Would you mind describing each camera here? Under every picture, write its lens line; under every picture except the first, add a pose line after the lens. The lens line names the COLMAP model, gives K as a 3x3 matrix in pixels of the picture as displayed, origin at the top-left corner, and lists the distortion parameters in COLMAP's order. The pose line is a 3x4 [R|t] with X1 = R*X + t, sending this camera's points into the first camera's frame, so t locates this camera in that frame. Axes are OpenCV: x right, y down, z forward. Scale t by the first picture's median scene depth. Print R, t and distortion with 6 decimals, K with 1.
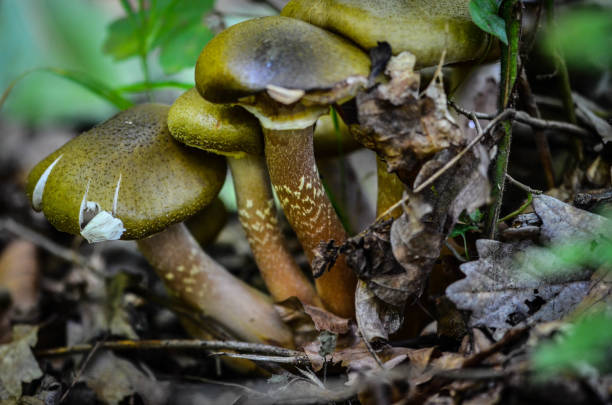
lens RADIAL K [[3219.9, 0, 307.0], [0, 3219.9, 202.1], [0, 0, 1]] dist [-0.236016, 0.000000]
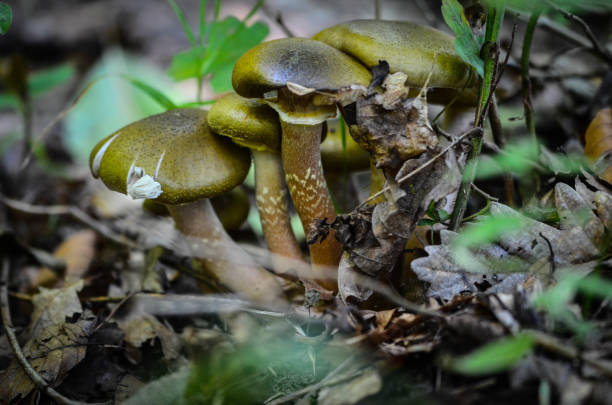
lens RADIAL K [[3219.9, 0, 305.6], [0, 3219.9, 202.7], [0, 0, 1]] dist [-0.236016, 0.000000]
pose [[0.992455, 0.111438, -0.051139, 0.062910], [-0.117417, 0.983913, -0.134644, 0.174175], [0.035311, 0.139633, 0.989574, -0.232191]]
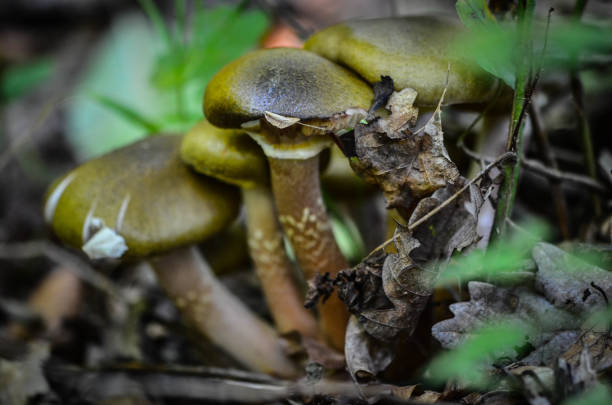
lens RADIAL K [[3219.9, 0, 305.5], [0, 3219.9, 202.6], [0, 0, 1]] dist [-0.236016, 0.000000]
pose [[0.989705, 0.066180, -0.126898, 0.126667], [-0.073157, 0.996009, -0.051122, 0.041917], [0.123009, 0.059880, 0.990597, 0.003661]]
